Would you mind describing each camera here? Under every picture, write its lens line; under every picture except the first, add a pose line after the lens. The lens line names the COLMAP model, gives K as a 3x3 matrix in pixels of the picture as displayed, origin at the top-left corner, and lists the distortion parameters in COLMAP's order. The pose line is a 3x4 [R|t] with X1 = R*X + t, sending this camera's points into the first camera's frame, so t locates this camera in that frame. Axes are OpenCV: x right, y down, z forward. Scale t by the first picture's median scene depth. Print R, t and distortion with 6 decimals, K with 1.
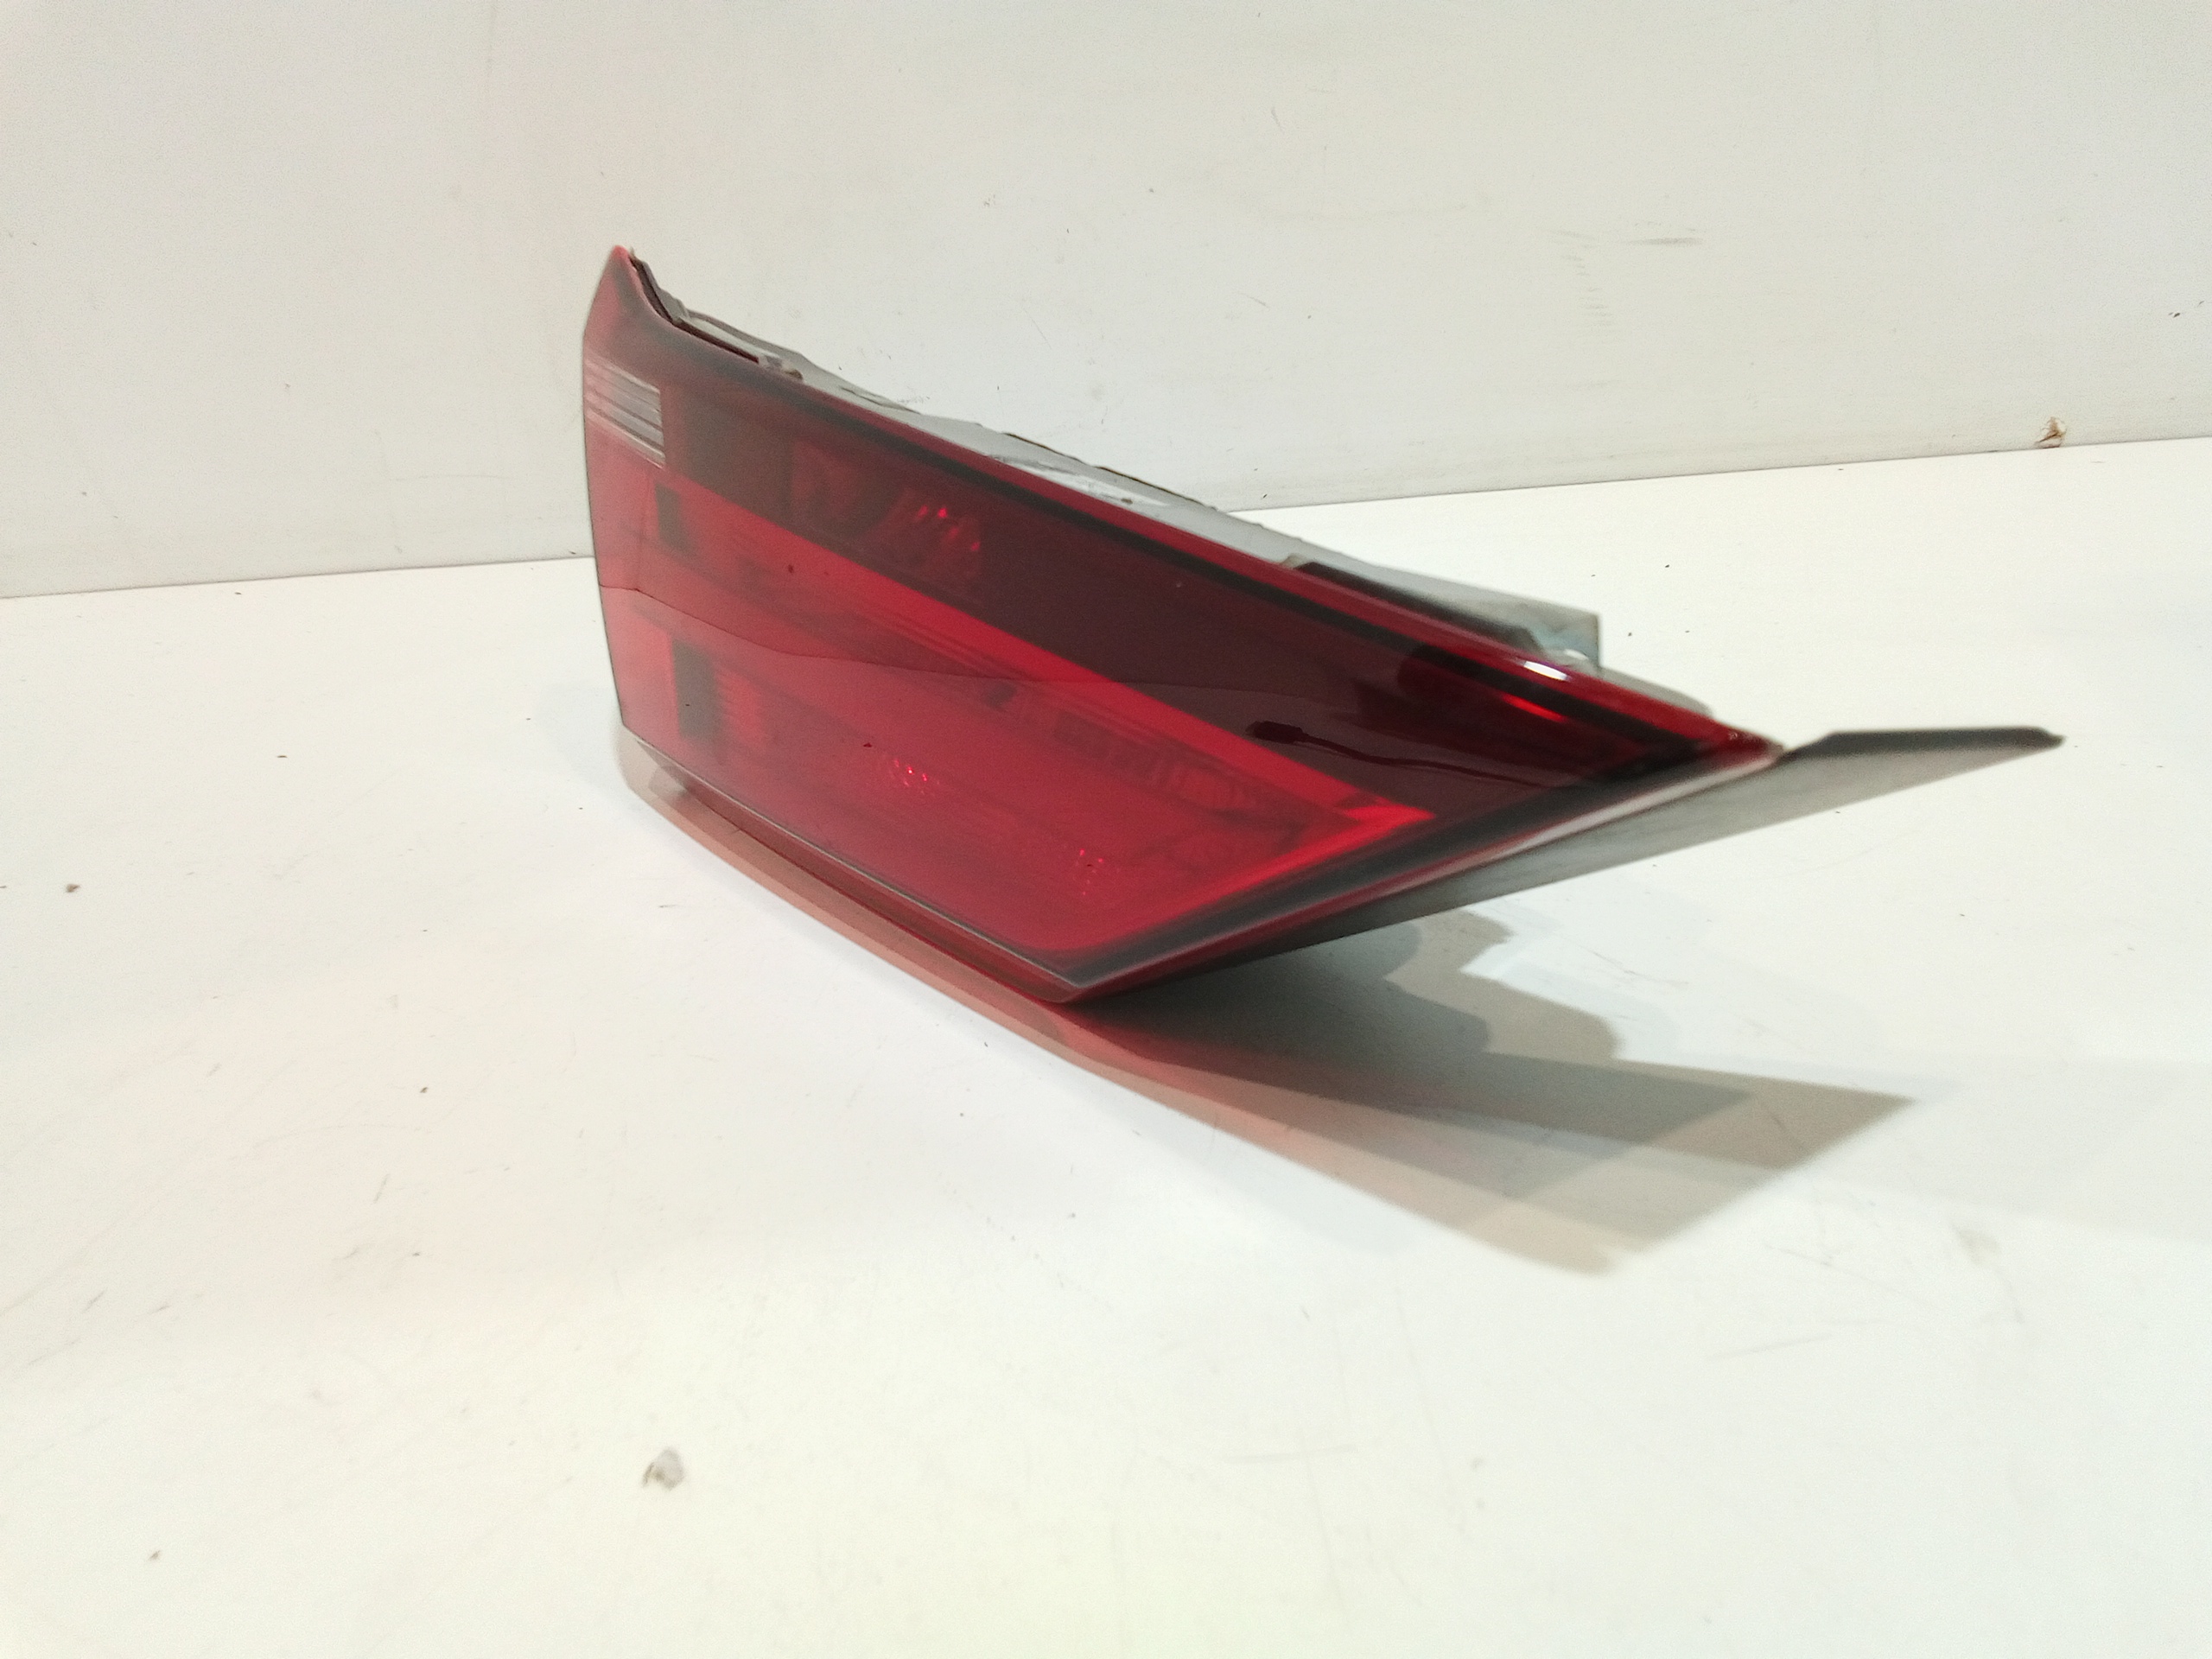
lens RADIAL K [[1522.0, 0, 1114.5], [0, 1522.0, 839.2], [0, 0, 1]] dist [0.026154, -0.037025]
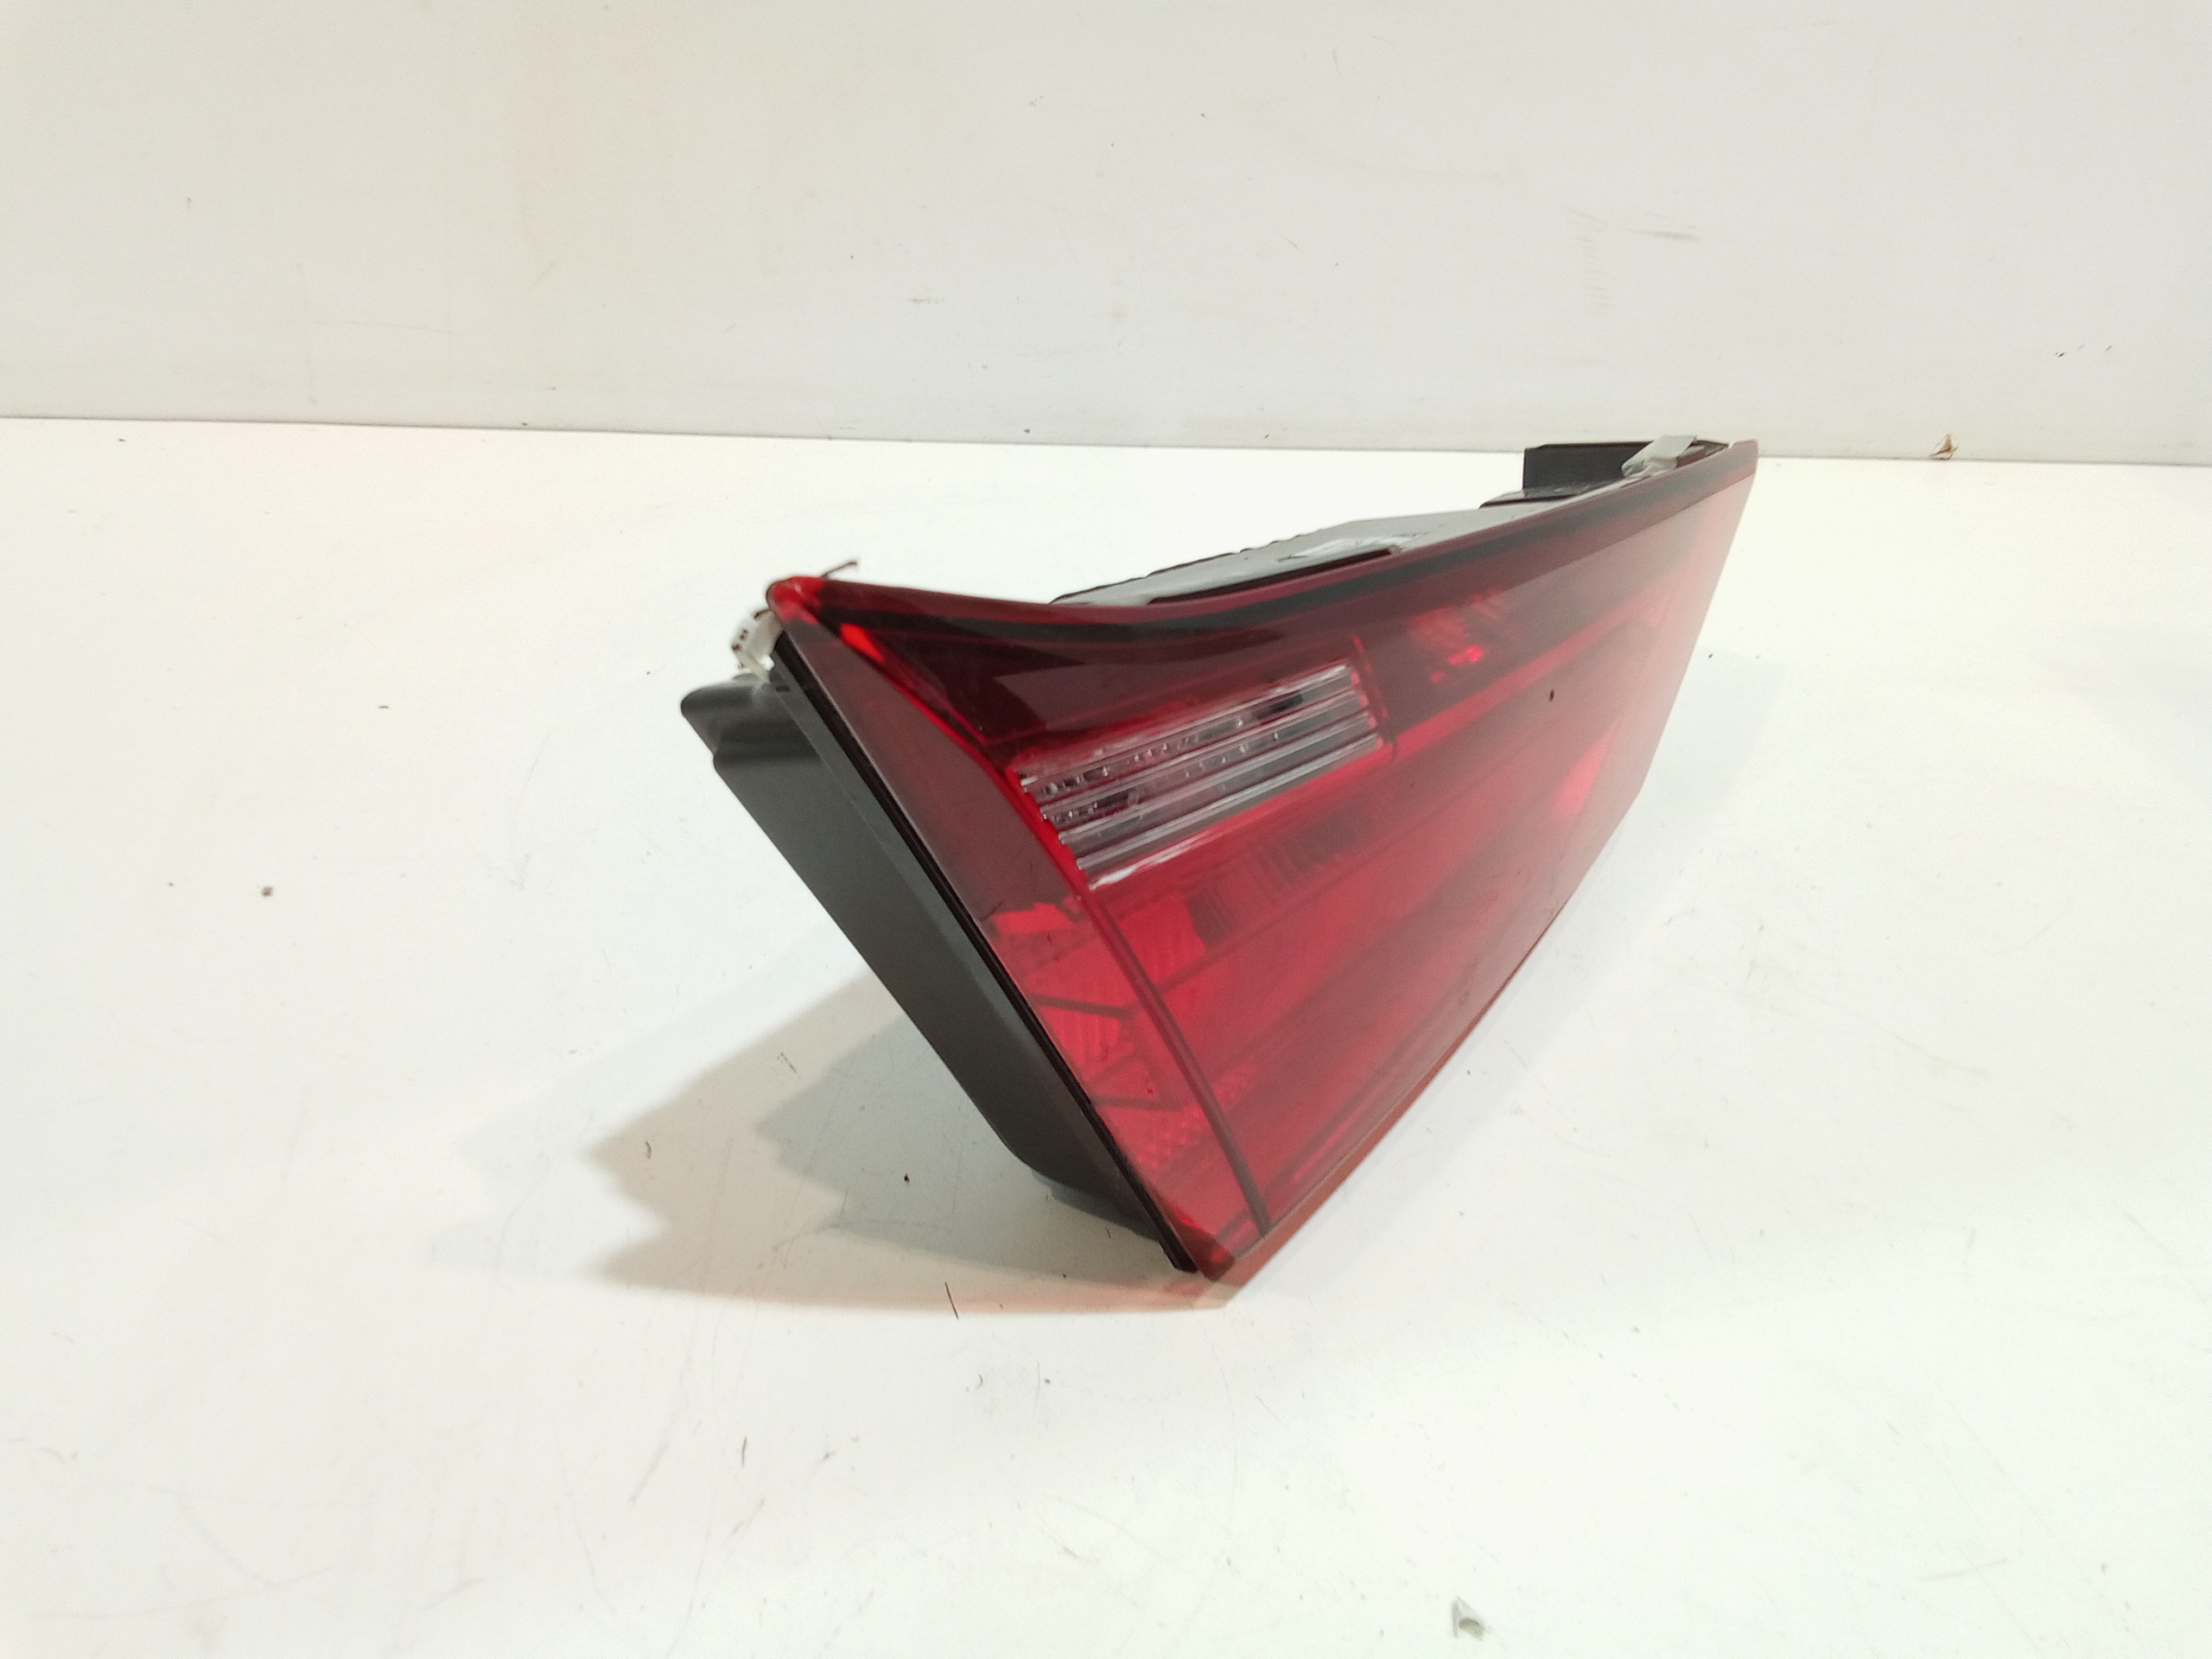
lens RADIAL K [[1522.0, 0, 1111.3], [0, 1522.0, 833.3], [0, 0, 1]] dist [0.026154, -0.037025]
pose [[0.972530, 0.031152, 0.230685, -0.241247], [-0.059230, 0.991504, 0.115810, -0.079793], [-0.225117, -0.126292, 0.966112, 0.014197]]
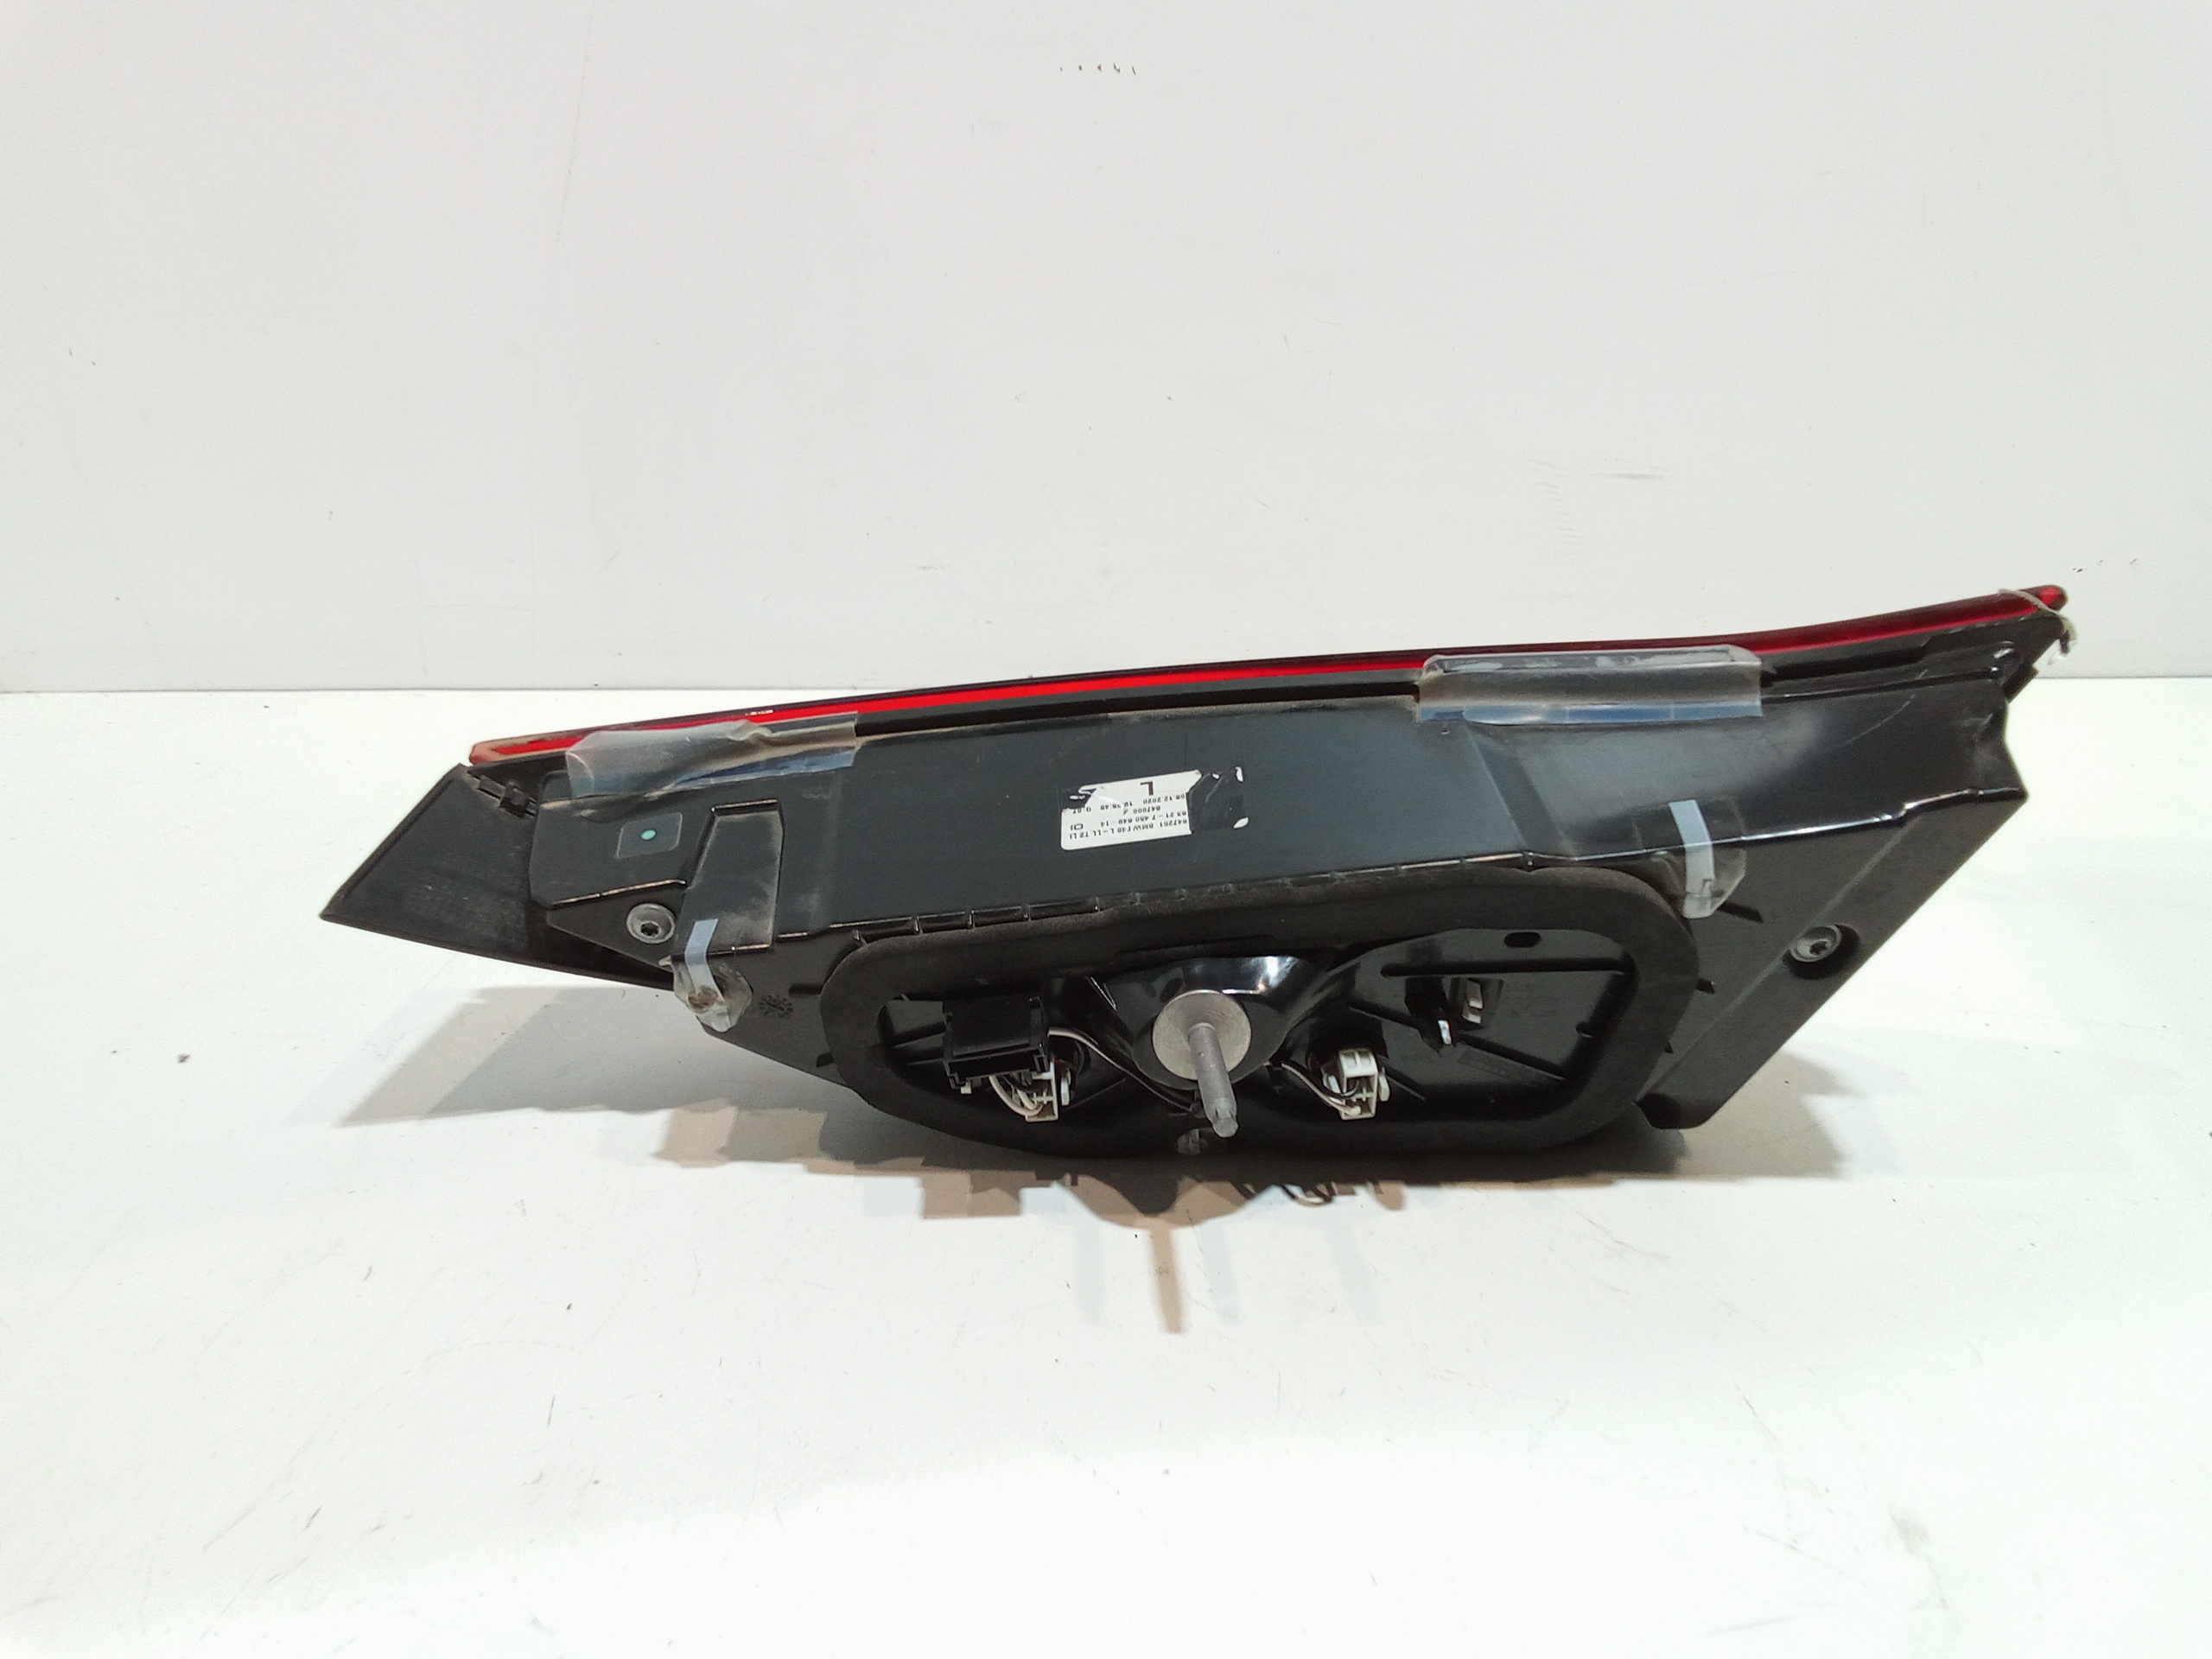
lens RADIAL K [[1522.0, 0, 1113.4], [0, 1522.0, 837.8], [0, 0, 1]] dist [0.026154, -0.037025]
pose [[0.997038, 0.054693, 0.054071, -0.056751], [-0.052772, 0.997945, -0.036339, -0.070090], [-0.055947, 0.033378, 0.997876, -0.069217]]
